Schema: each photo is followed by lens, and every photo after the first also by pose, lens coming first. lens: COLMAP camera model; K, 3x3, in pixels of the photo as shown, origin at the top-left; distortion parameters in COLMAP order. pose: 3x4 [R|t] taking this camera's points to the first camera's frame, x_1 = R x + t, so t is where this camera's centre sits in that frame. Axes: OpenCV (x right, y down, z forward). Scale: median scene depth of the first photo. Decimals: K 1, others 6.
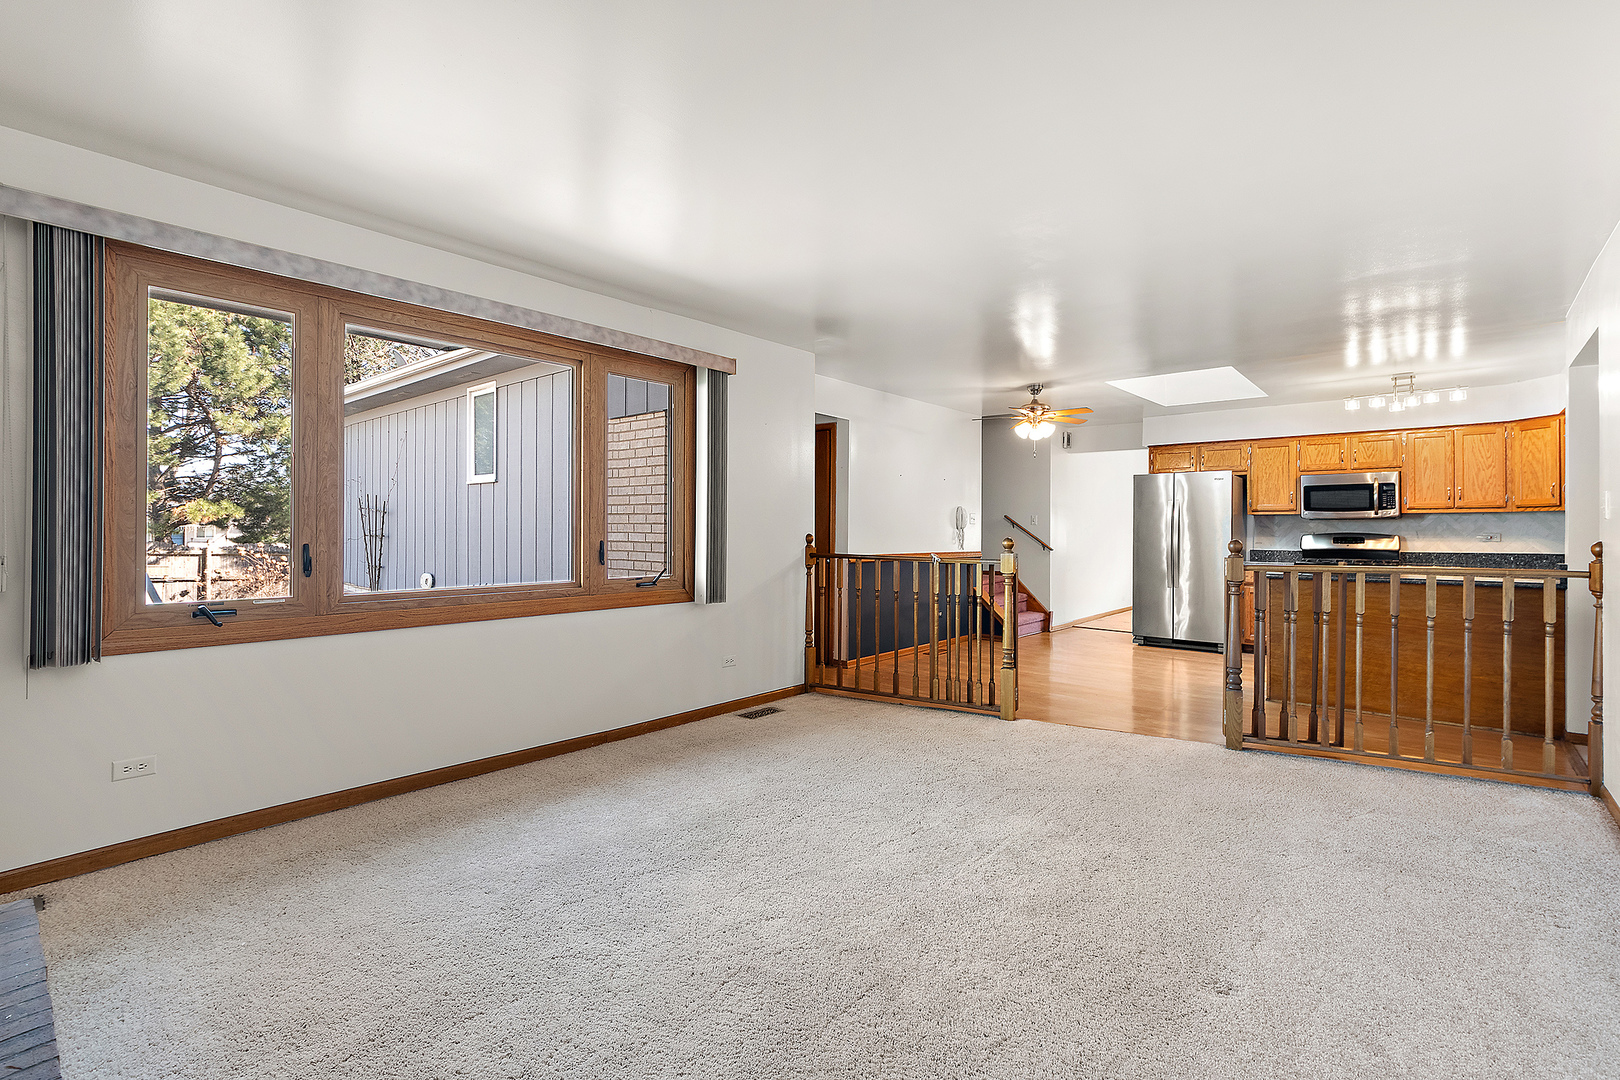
lens RADIAL K [[710.9, 0, 813.6], [0, 710.9, 528.1], [0, 0, 1]] dist [0.001203, 0.000769]
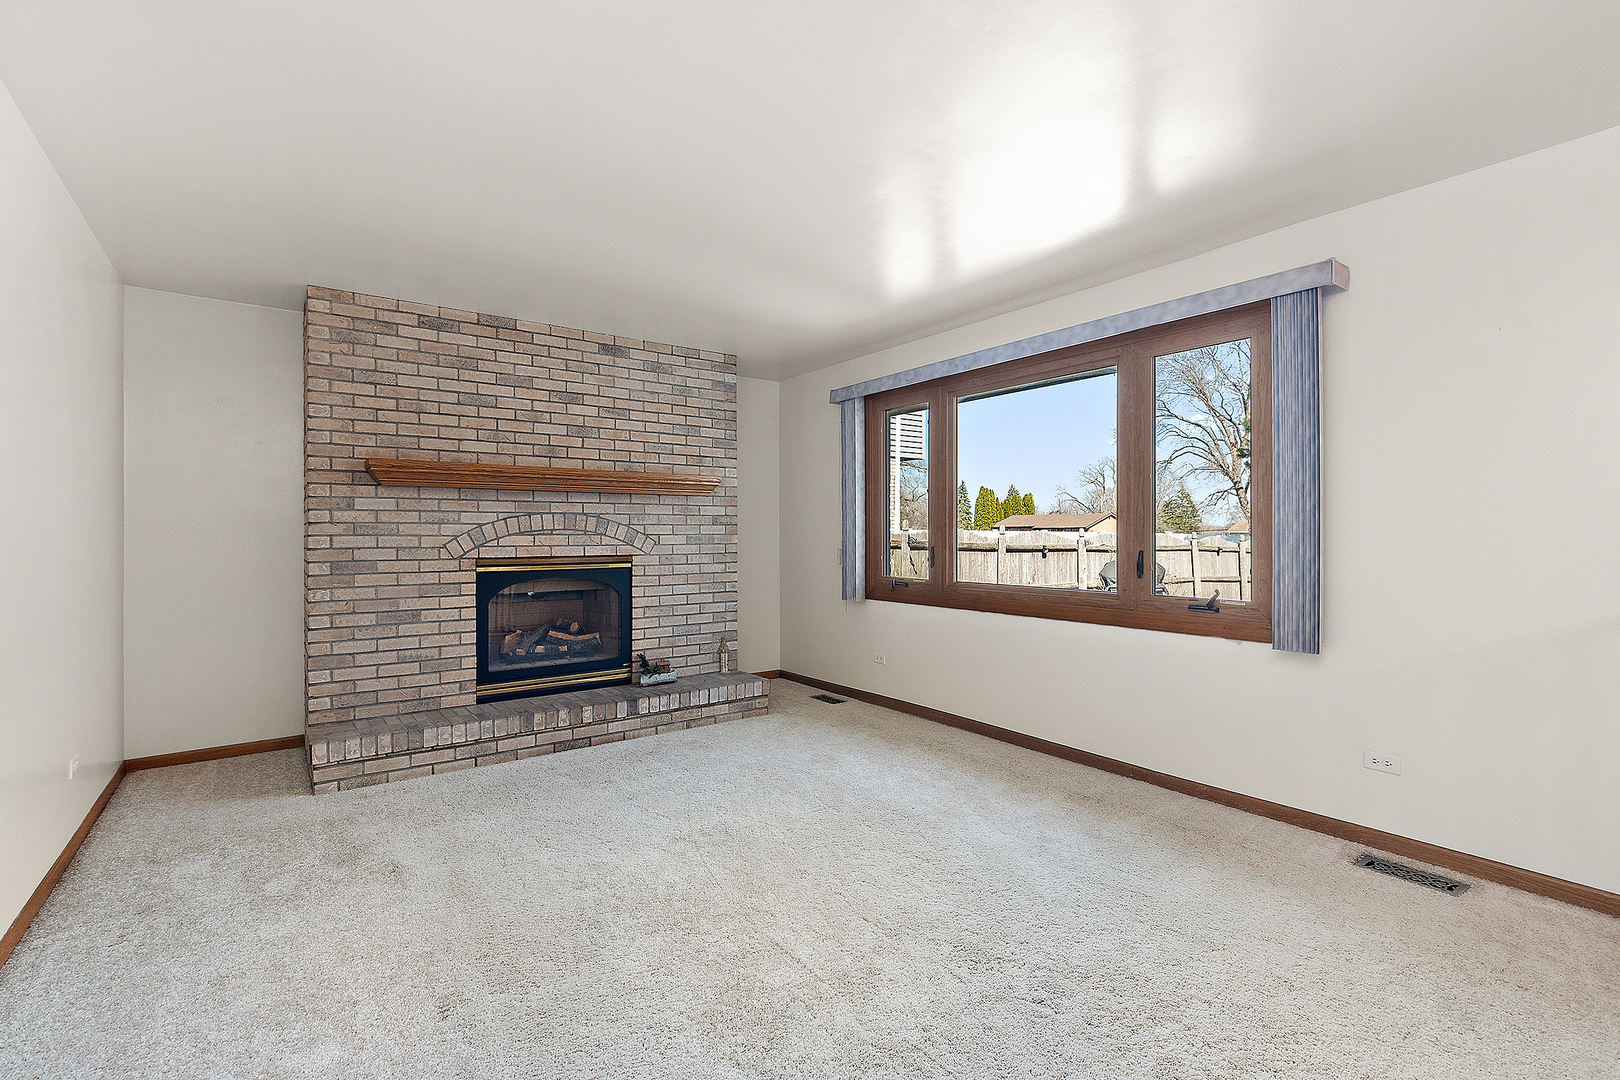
lens RADIAL K [[710.9, 0, 774.7], [0, 710.9, 531.2], [0, 0, 1]] dist [0.001203, 0.000769]
pose [[-0.223134, -0.005389, -0.974773, 0.664533], [0.003534, 0.999974, -0.006337, -0.002017], [0.974781, -0.004859, -0.223109, 0.751781]]
